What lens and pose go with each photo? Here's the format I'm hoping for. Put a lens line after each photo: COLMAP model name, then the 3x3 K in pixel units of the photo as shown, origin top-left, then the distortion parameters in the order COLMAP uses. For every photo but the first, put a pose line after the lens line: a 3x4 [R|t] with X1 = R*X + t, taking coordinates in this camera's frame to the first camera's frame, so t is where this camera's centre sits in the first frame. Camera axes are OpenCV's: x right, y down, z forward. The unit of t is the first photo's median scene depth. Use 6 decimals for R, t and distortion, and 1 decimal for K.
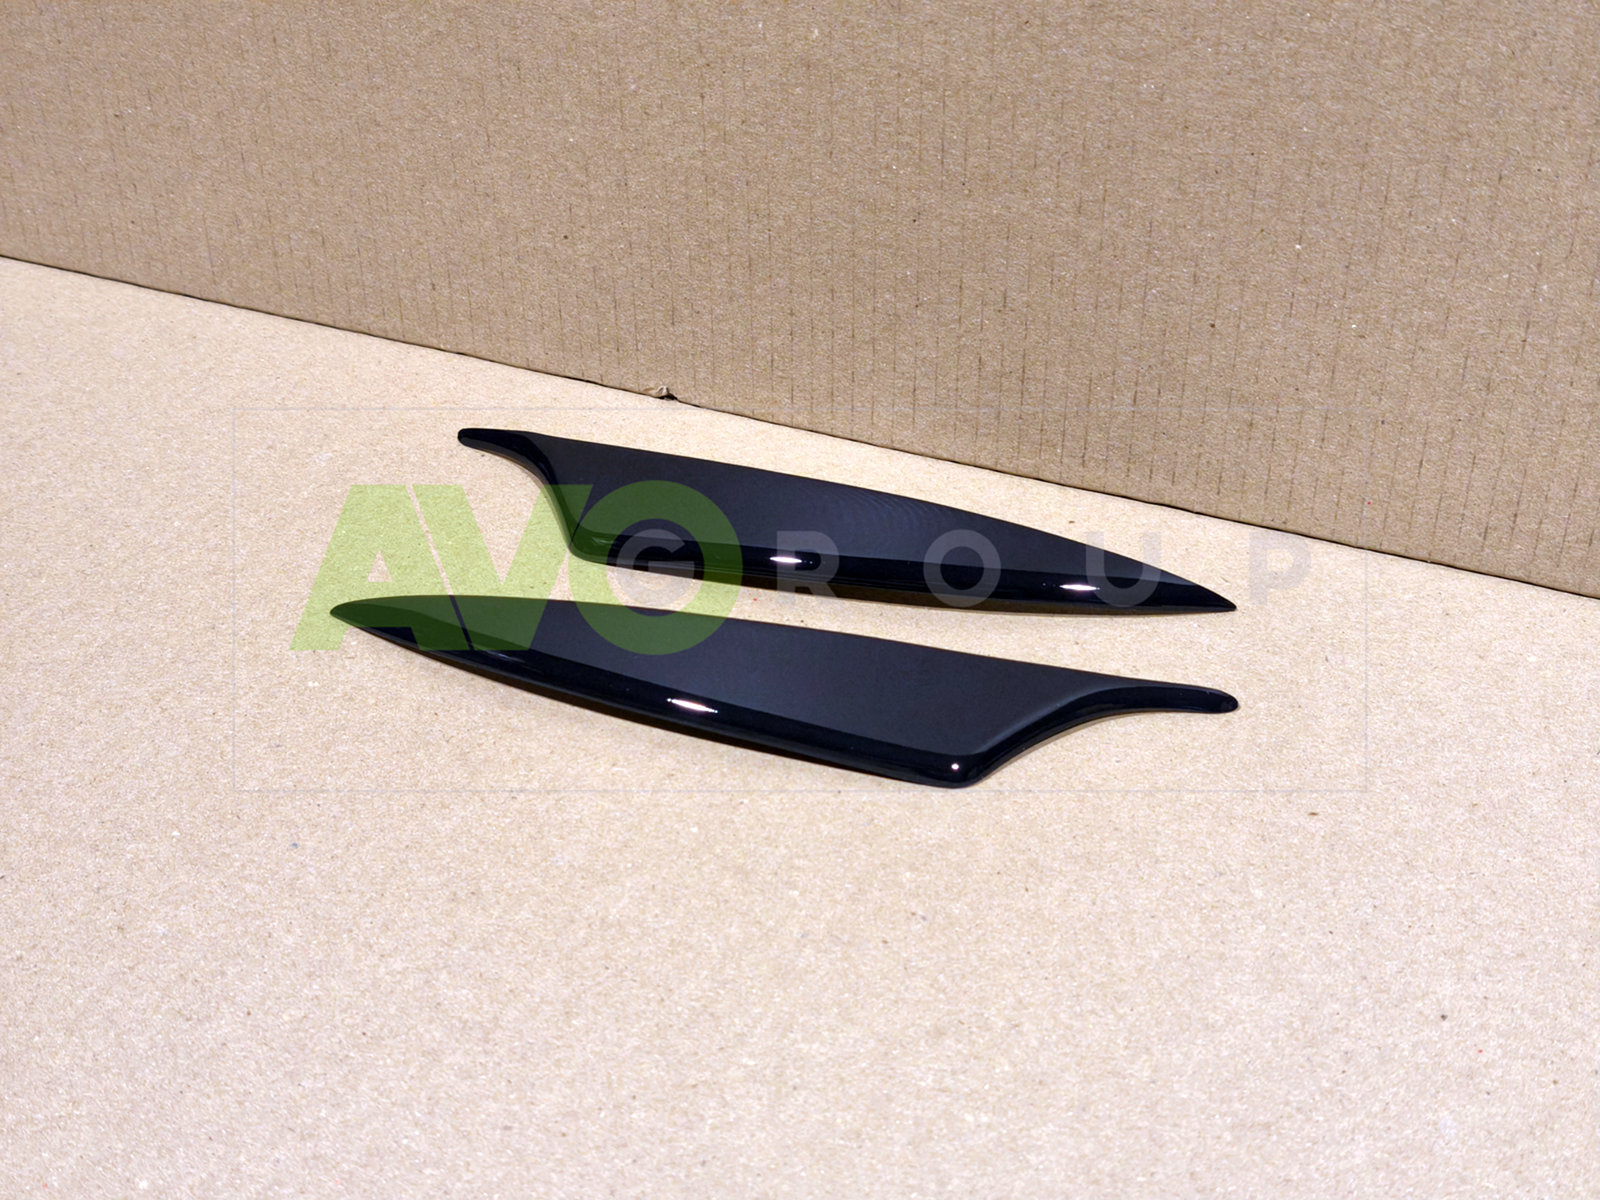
lens RADIAL K [[2202.0, 0, 724.6], [0, 2202.0, 490.5], [0, 0, 1]] dist [0.043971, 0.000000]
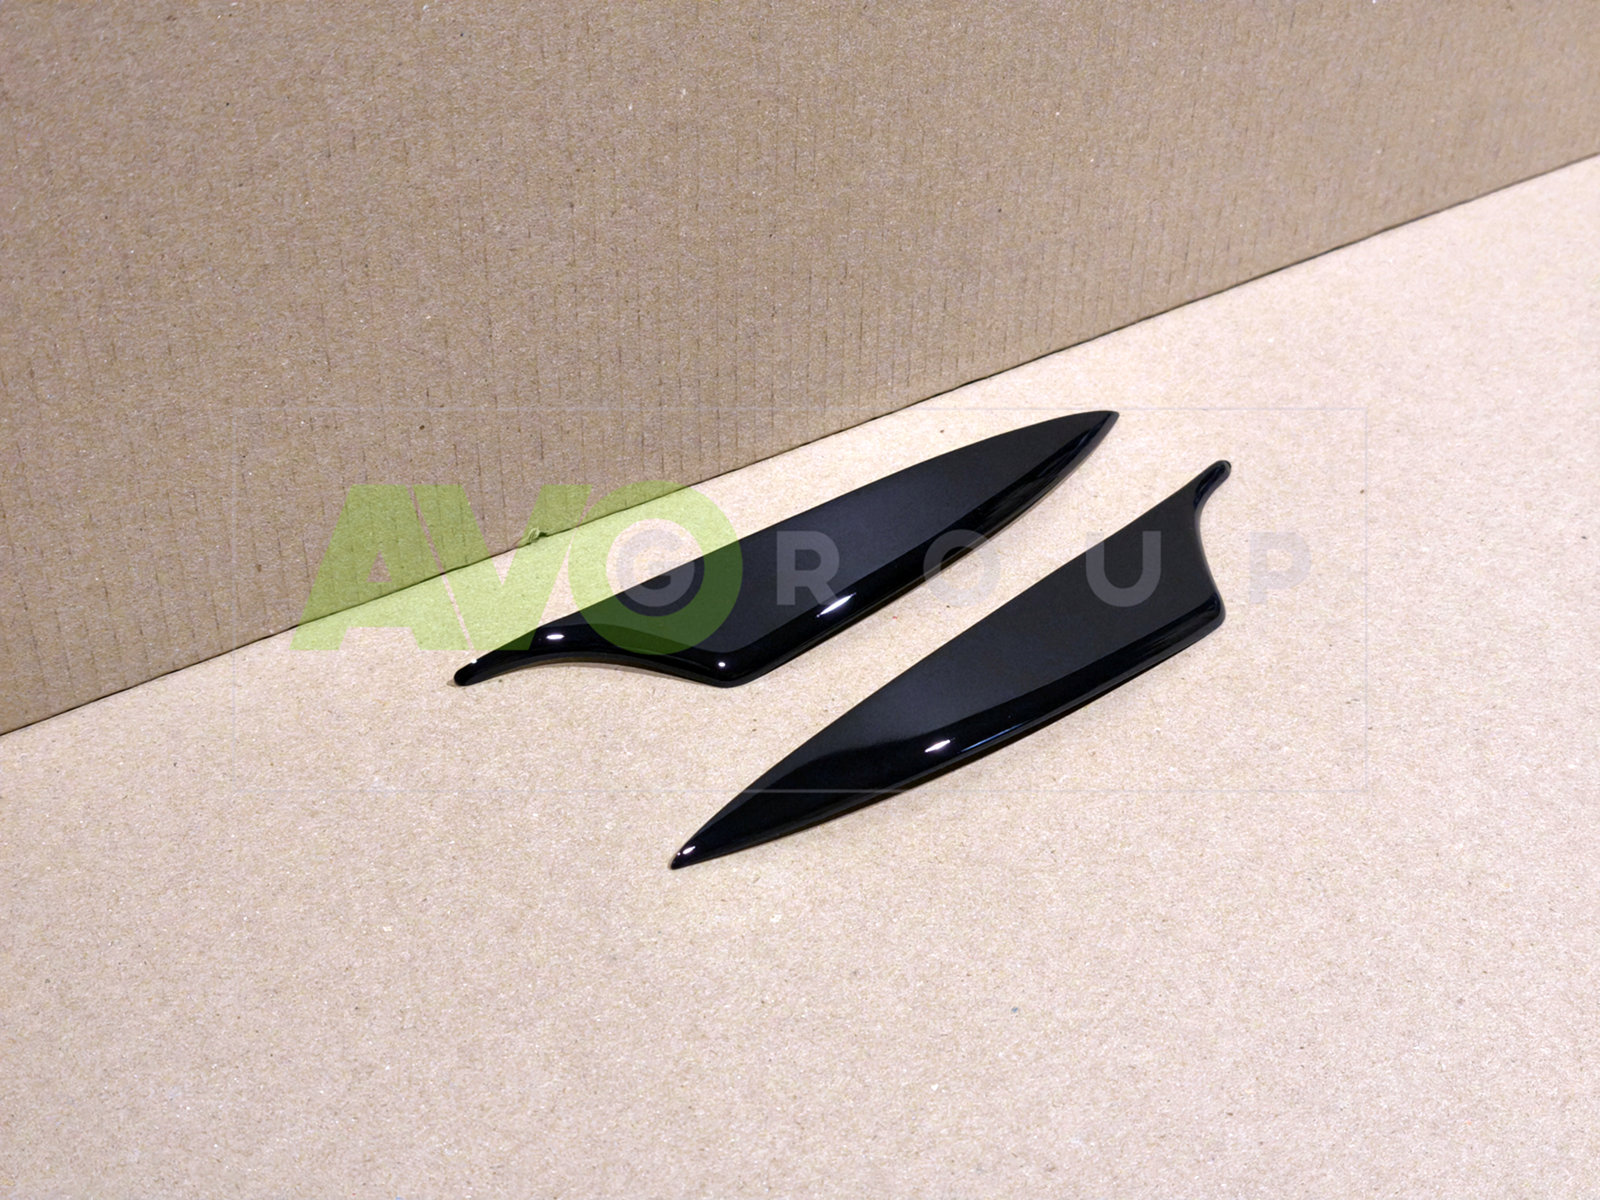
lens RADIAL K [[2202.0, 0, 741.1], [0, 2202.0, 595.5], [0, 0, 1]] dist [0.043971, 0.000000]
pose [[0.508877, -0.487893, 0.709228, -0.808408], [0.439915, 0.855565, 0.272918, -0.293726], [-0.739945, 0.173118, 0.650008, 0.412647]]
